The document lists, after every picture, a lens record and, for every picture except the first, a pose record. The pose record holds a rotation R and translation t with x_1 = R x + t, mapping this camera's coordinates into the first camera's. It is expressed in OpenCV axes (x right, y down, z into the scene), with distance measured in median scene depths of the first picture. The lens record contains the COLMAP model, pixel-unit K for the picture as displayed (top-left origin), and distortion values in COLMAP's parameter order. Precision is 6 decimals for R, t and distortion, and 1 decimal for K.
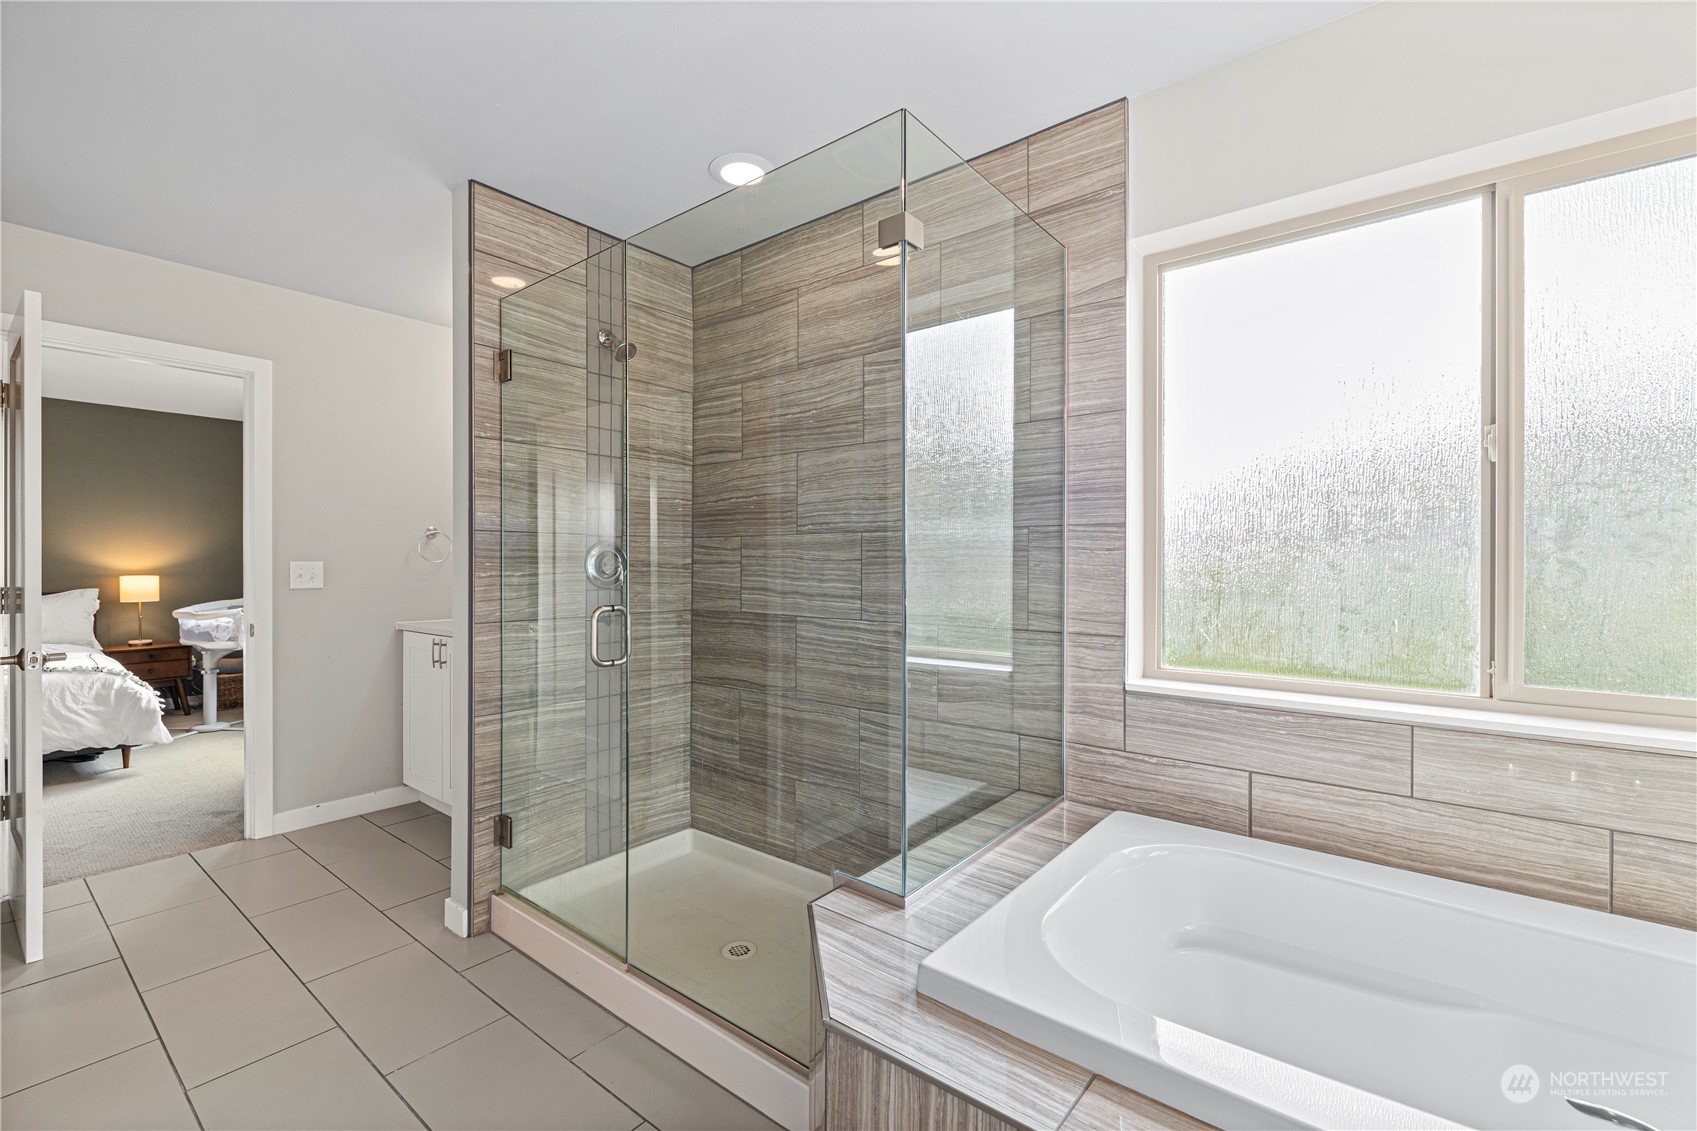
lens RADIAL K [[729.2, 0, 859.2], [0, 729.2, 567.4], [0, 0, 1]] dist [0.001839, -0.000898]
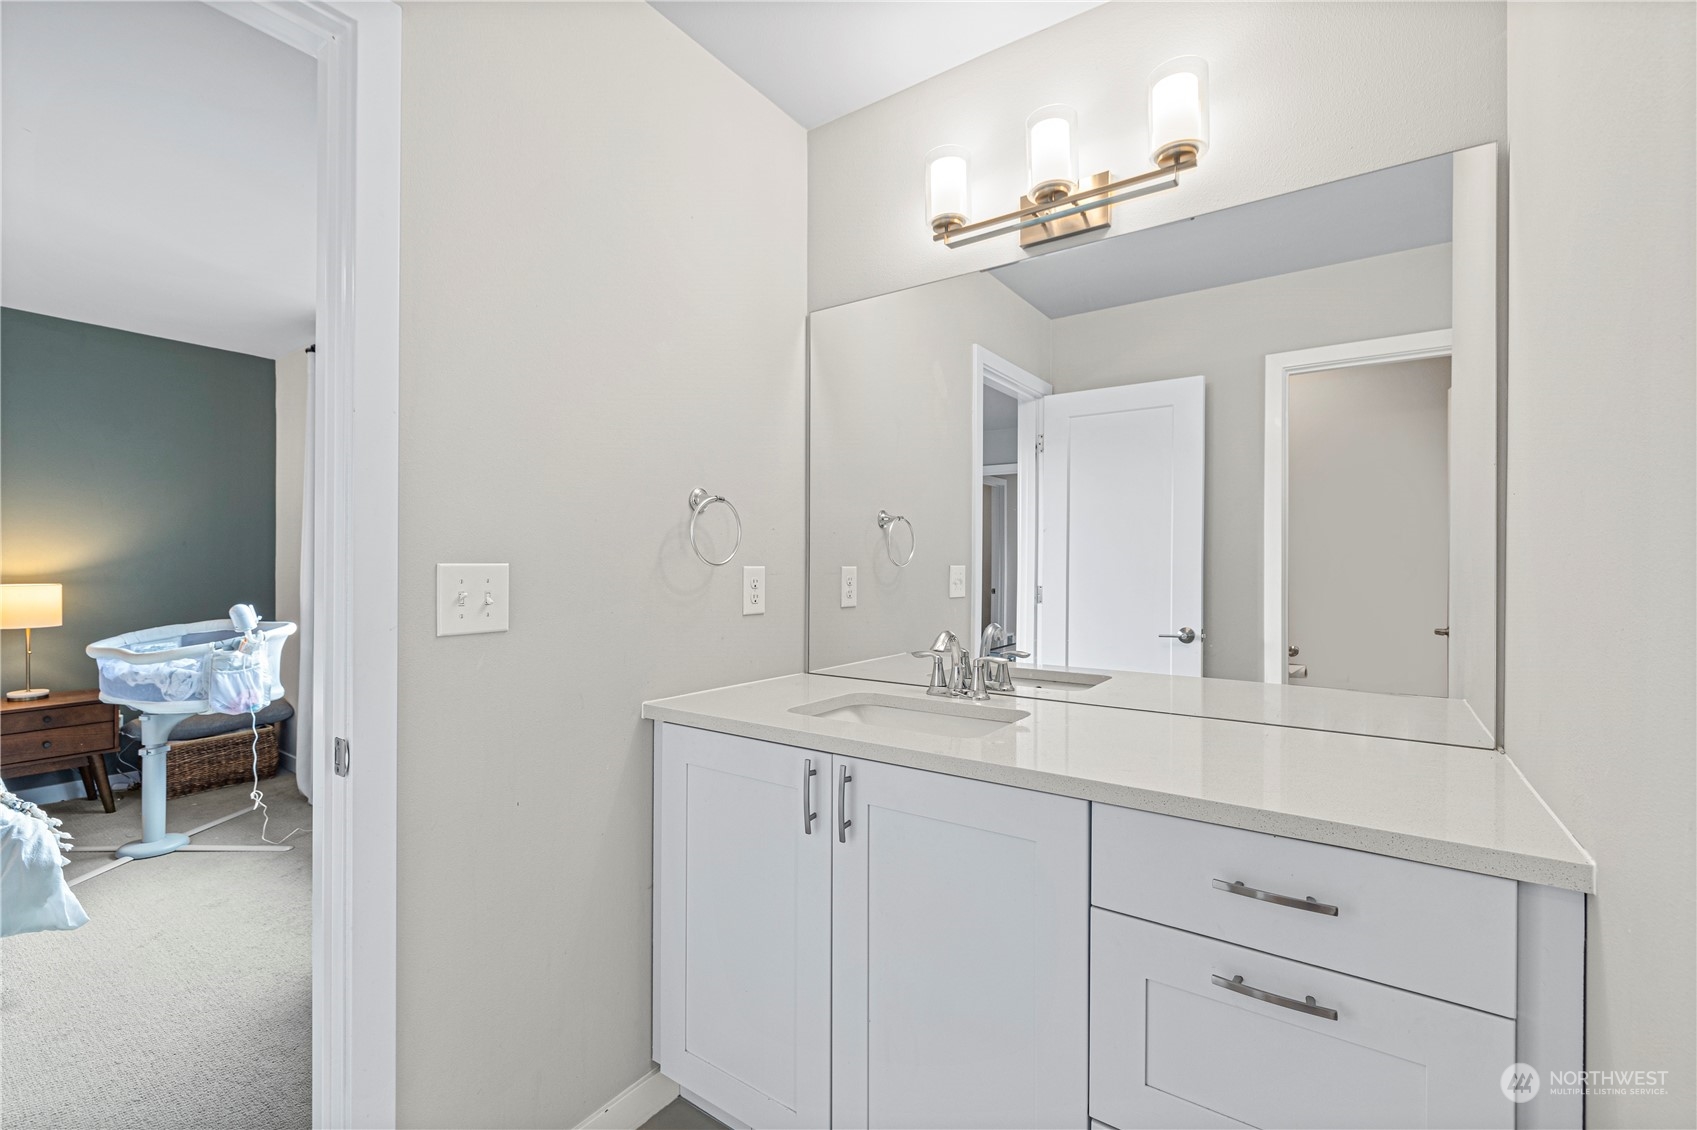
lens RADIAL K [[729.2, 0, 860.4], [0, 729.2, 563.2], [0, 0, 1]] dist [0.001839, -0.000898]
pose [[0.997909, 0.001853, 0.064613, -0.579625], [-0.001441, 0.999978, -0.006419, -0.005445], [-0.064623, 0.006312, 0.997890, 0.605172]]
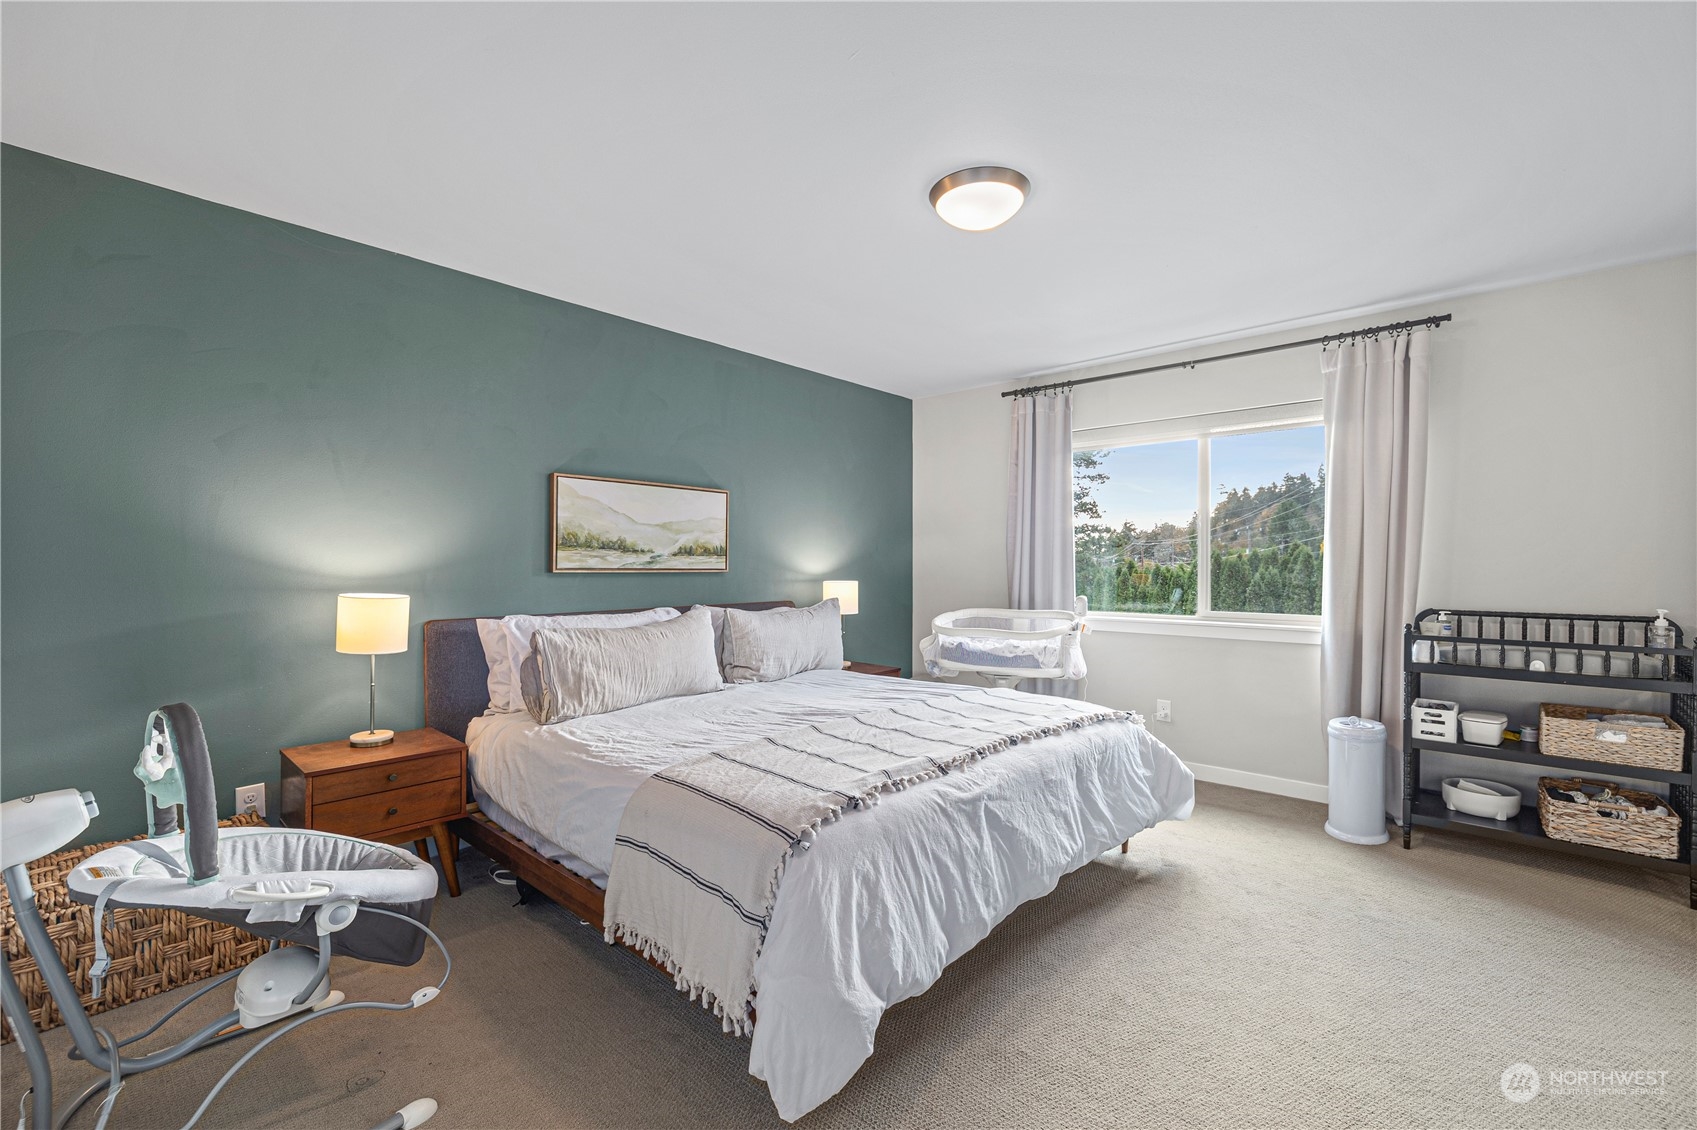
lens RADIAL K [[729.2, 0, 852.9], [0, 729.2, 572.4], [0, 0, 1]] dist [0.001839, -0.000898]
pose [[0.998502, -0.005476, -0.054439, -1.110965], [0.005417, 0.999985, -0.001245, -0.003449], [0.054445, 0.000948, 0.998516, 0.934881]]
